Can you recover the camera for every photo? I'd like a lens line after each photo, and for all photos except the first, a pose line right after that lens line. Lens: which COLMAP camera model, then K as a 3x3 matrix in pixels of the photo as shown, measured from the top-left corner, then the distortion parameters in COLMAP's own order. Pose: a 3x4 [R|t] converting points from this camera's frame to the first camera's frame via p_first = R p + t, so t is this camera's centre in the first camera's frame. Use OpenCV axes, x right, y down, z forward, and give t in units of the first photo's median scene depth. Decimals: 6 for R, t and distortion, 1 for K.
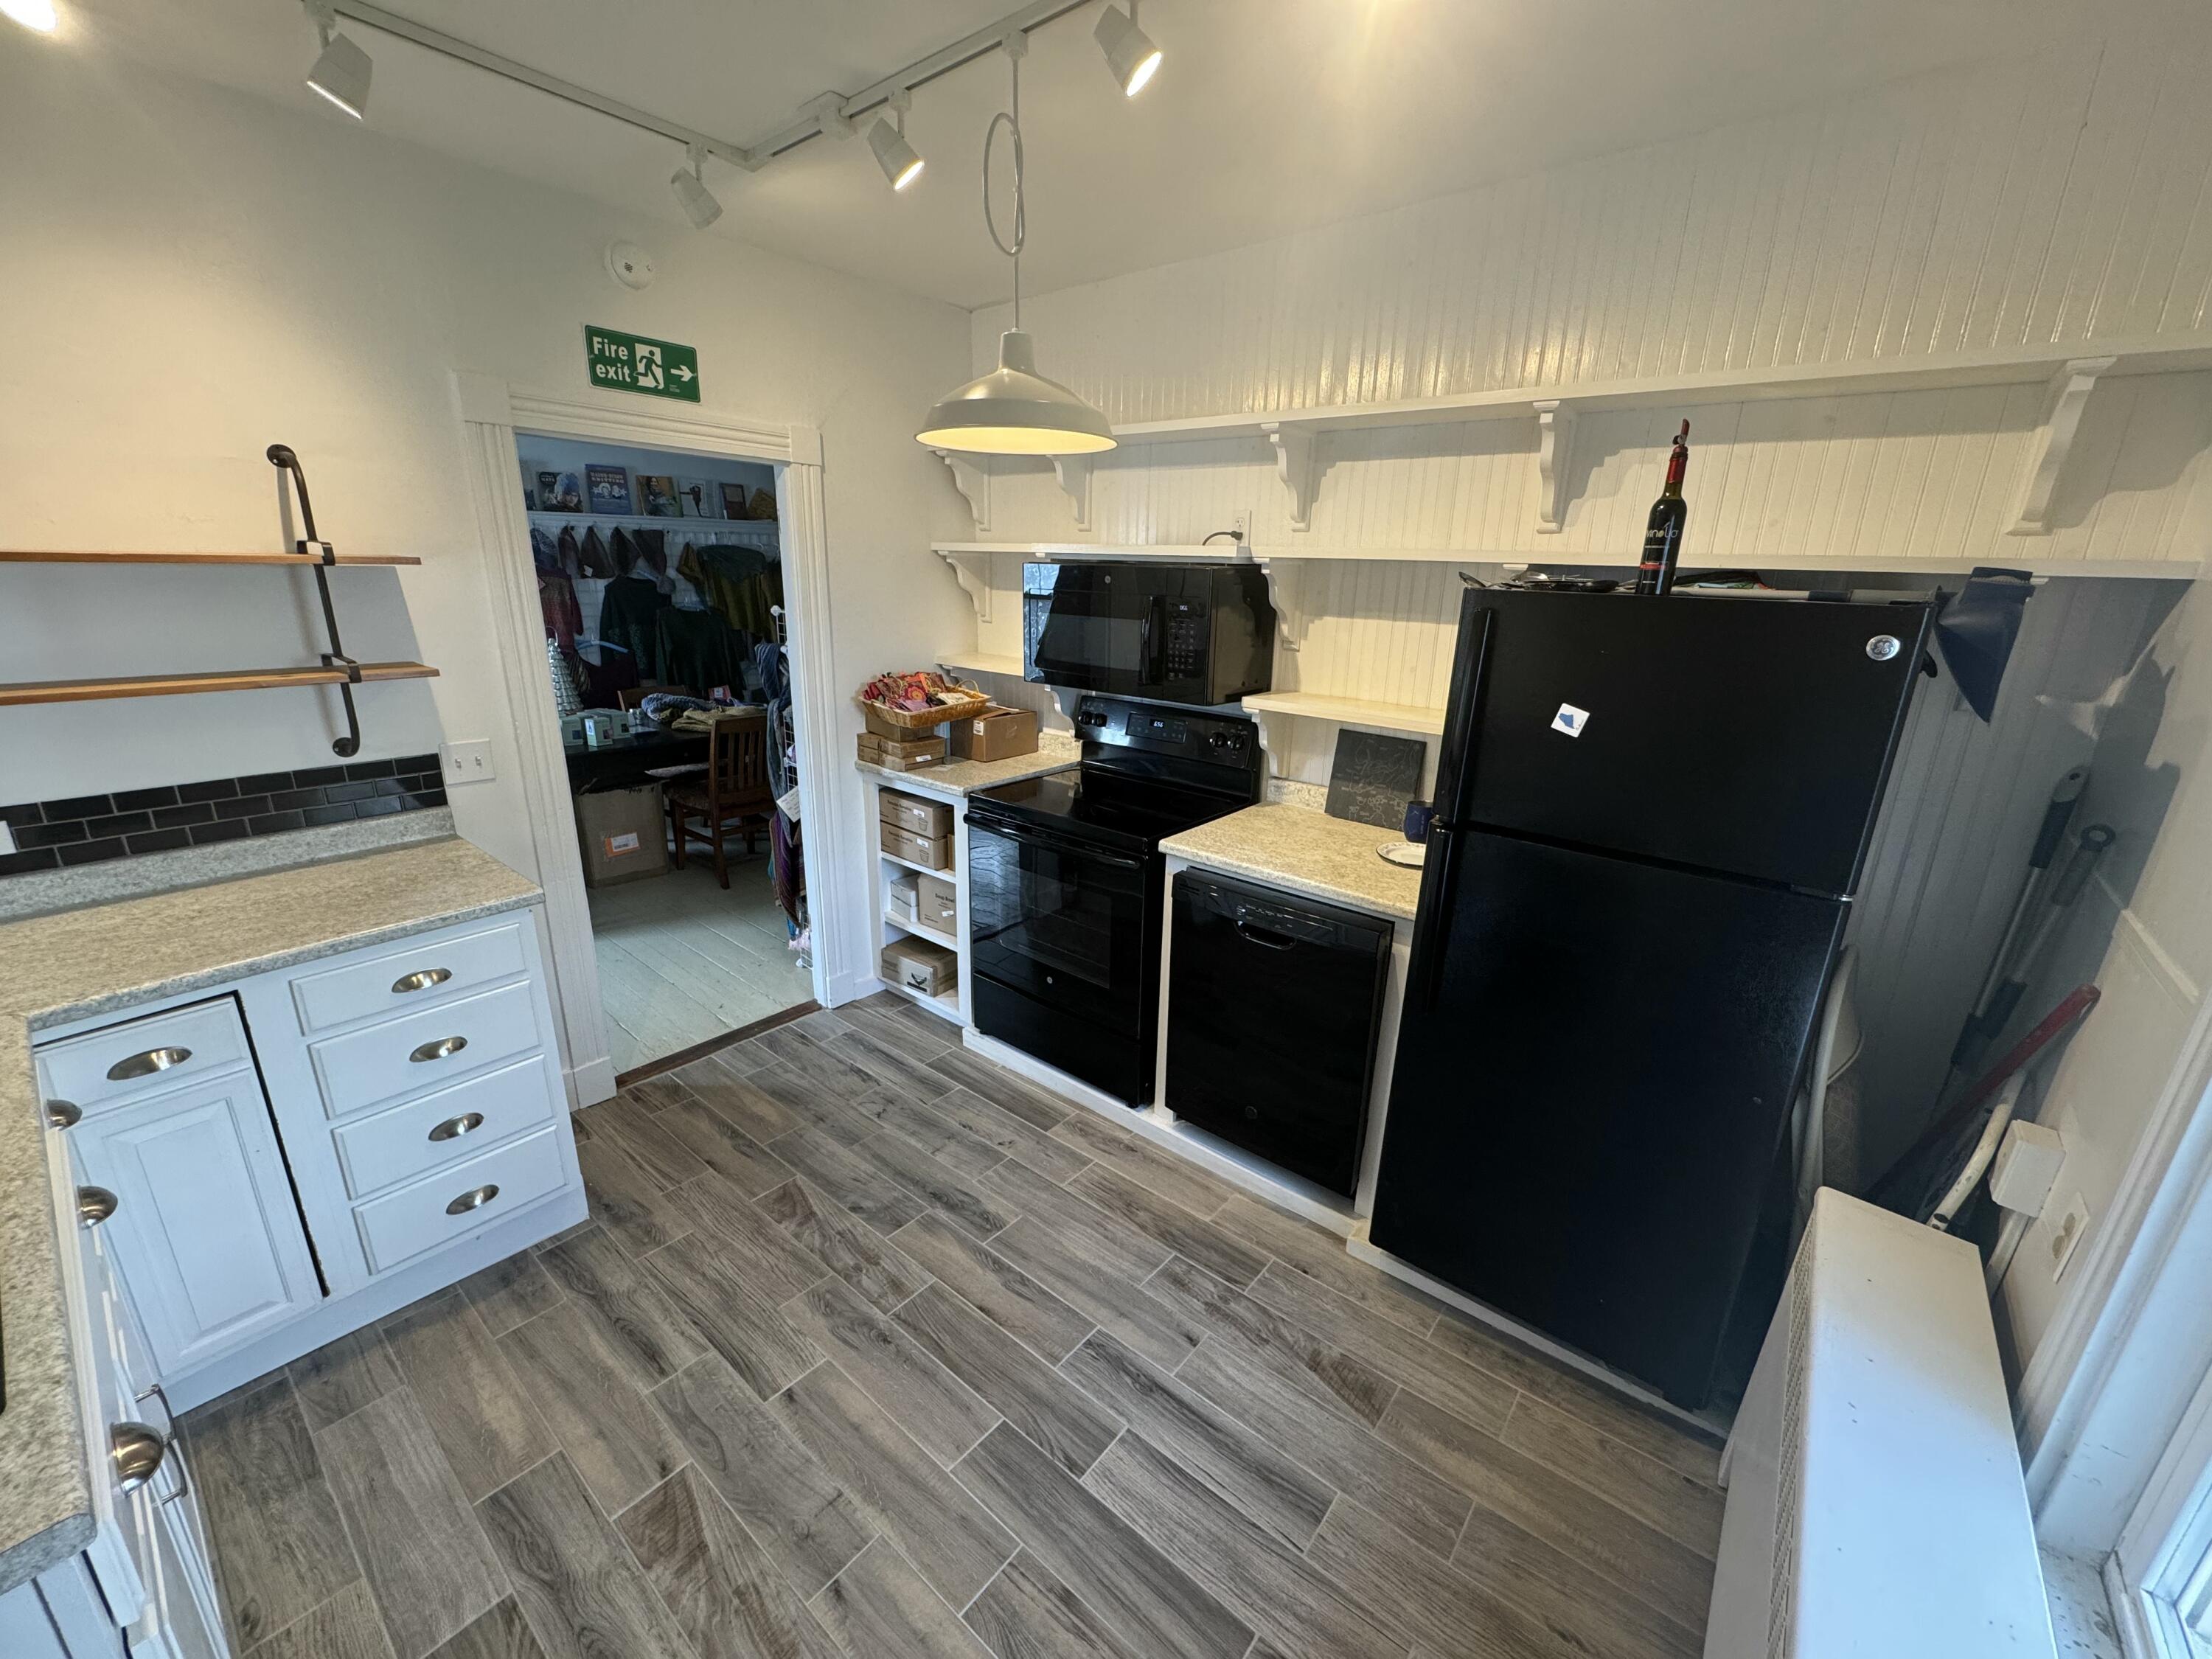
lens RADIAL K [[880.5, 0, 1106.2], [0, 880.5, 821.4], [0, 0, 1]] dist [-0.000768, 0.000180]
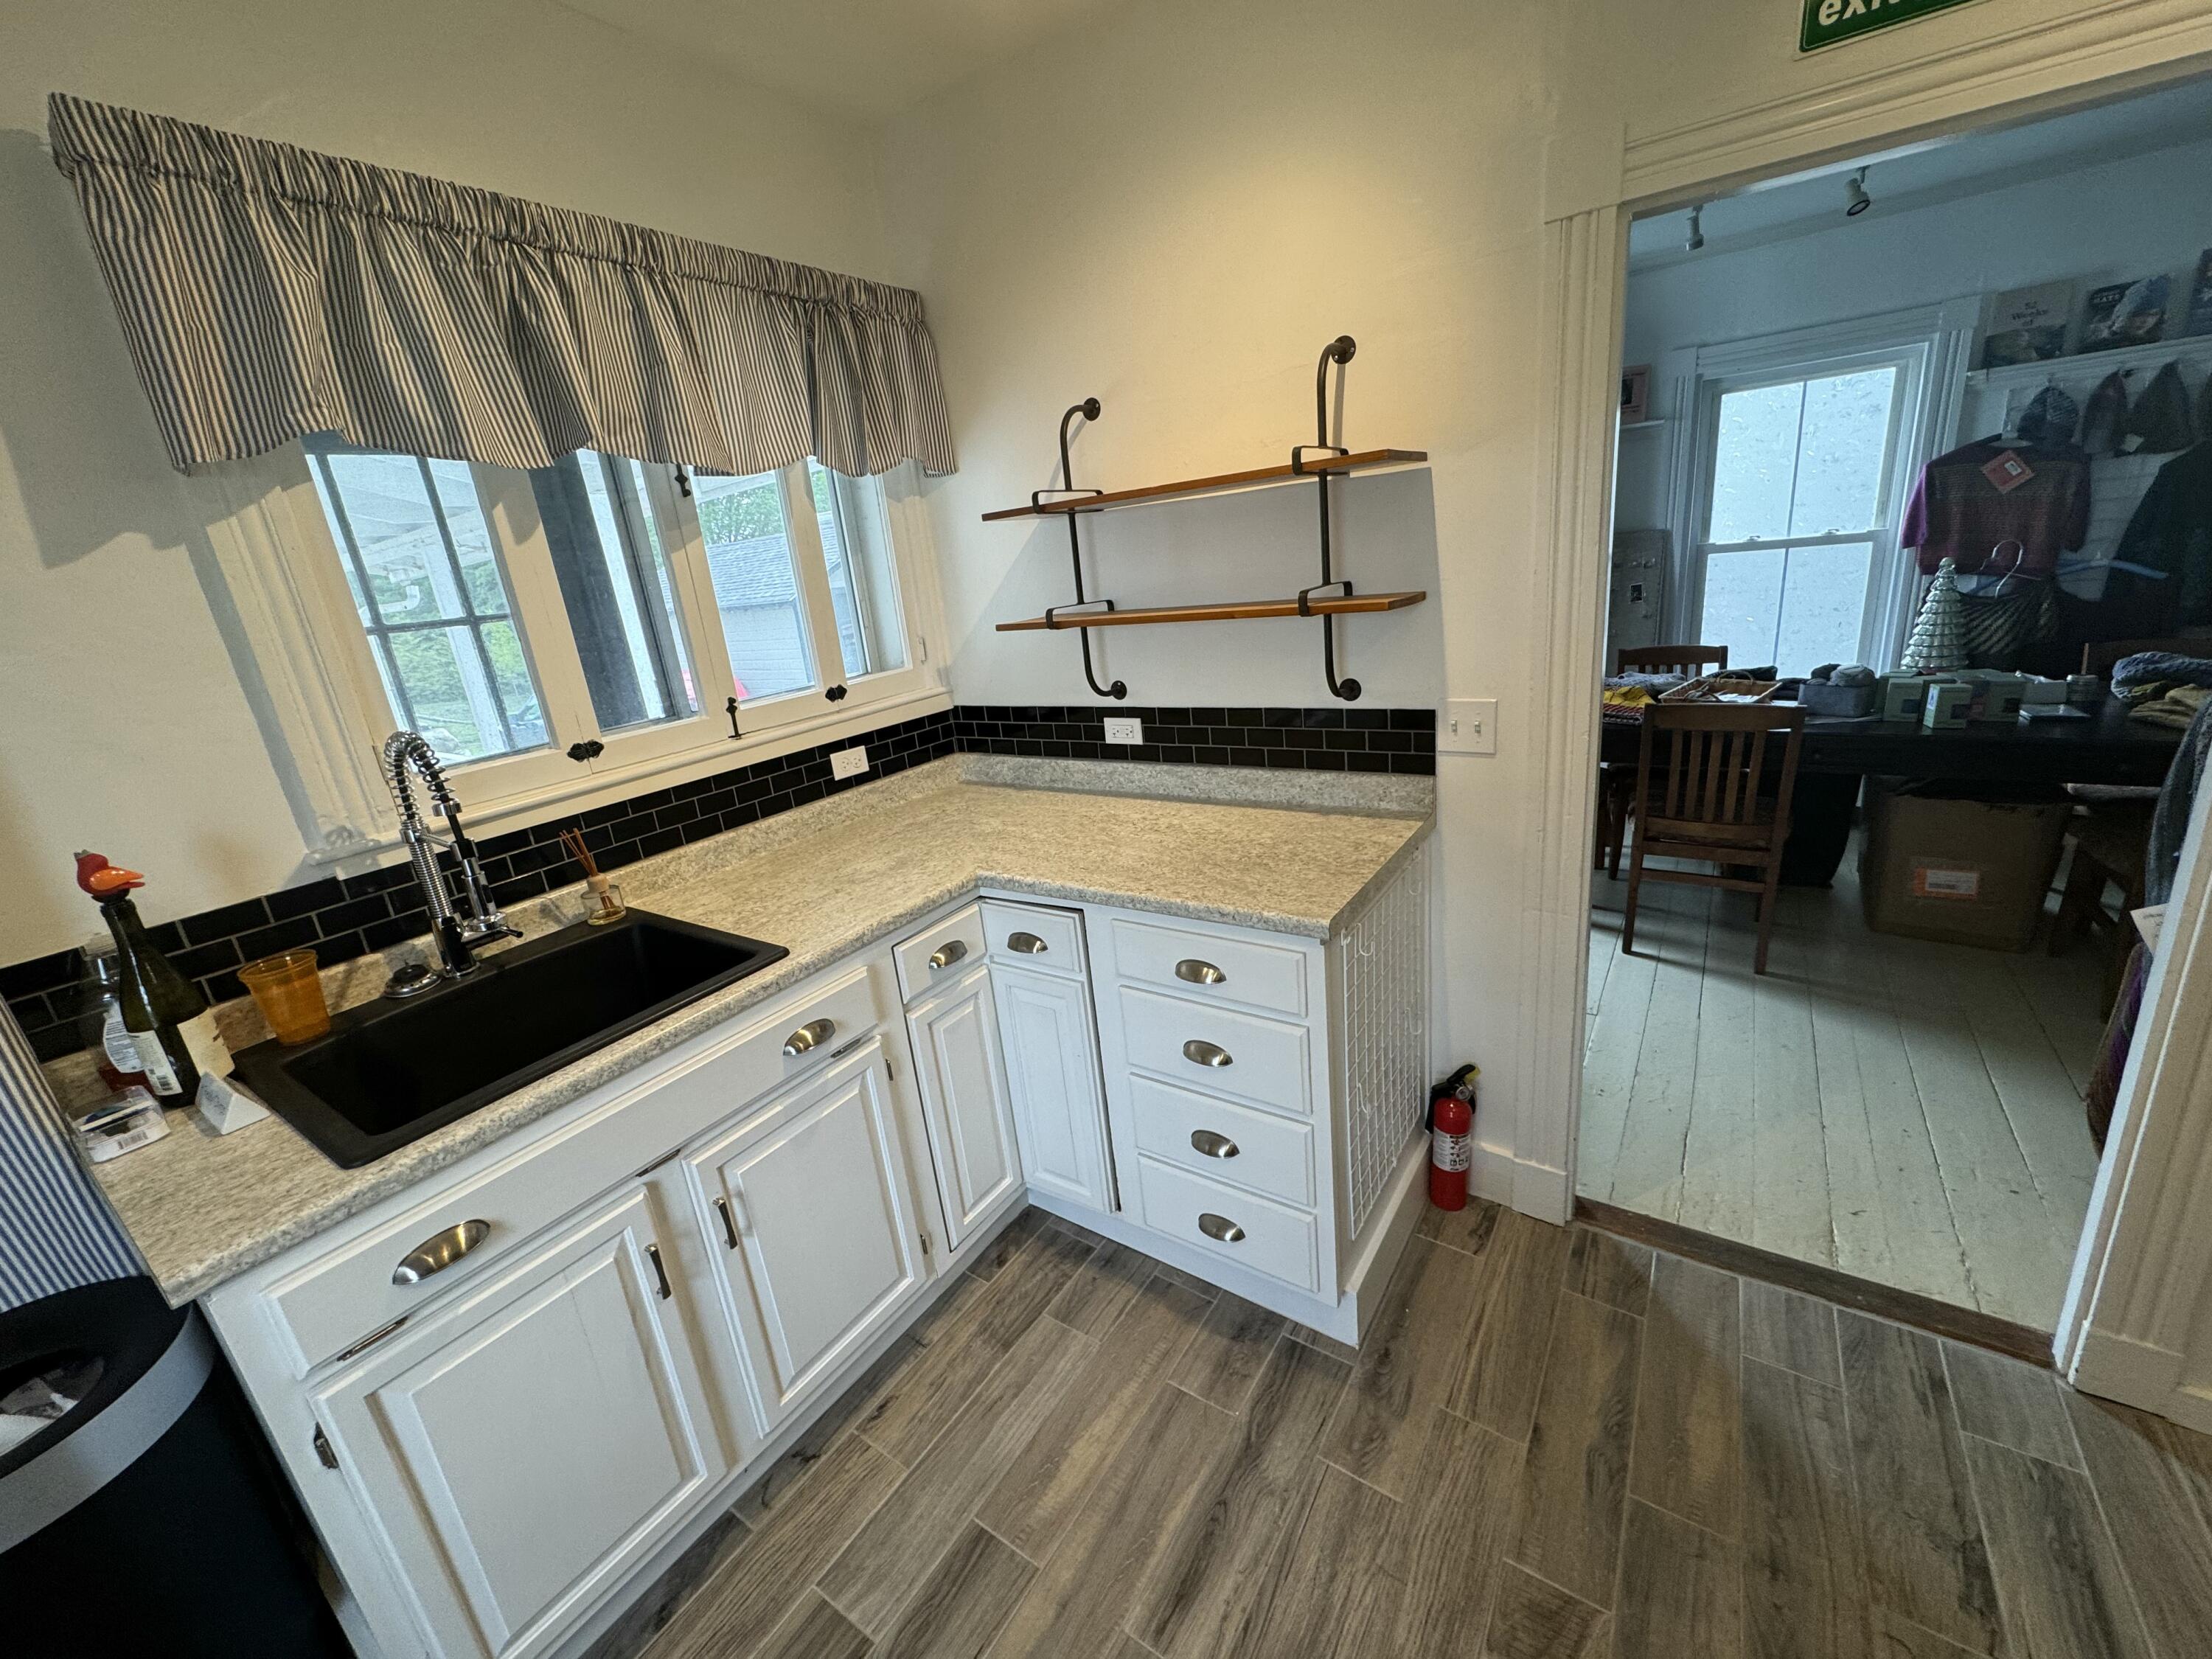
lens RADIAL K [[880.5, 0, 1106.2], [0, 880.5, 821.4], [0, 0, 1]] dist [-0.000768, 0.000180]
pose [[0.091911, 0.254248, -0.962762, -0.001377], [-0.181728, 0.954900, 0.234823, -0.120560], [0.979044, 0.153378, 0.133970, 0.658139]]
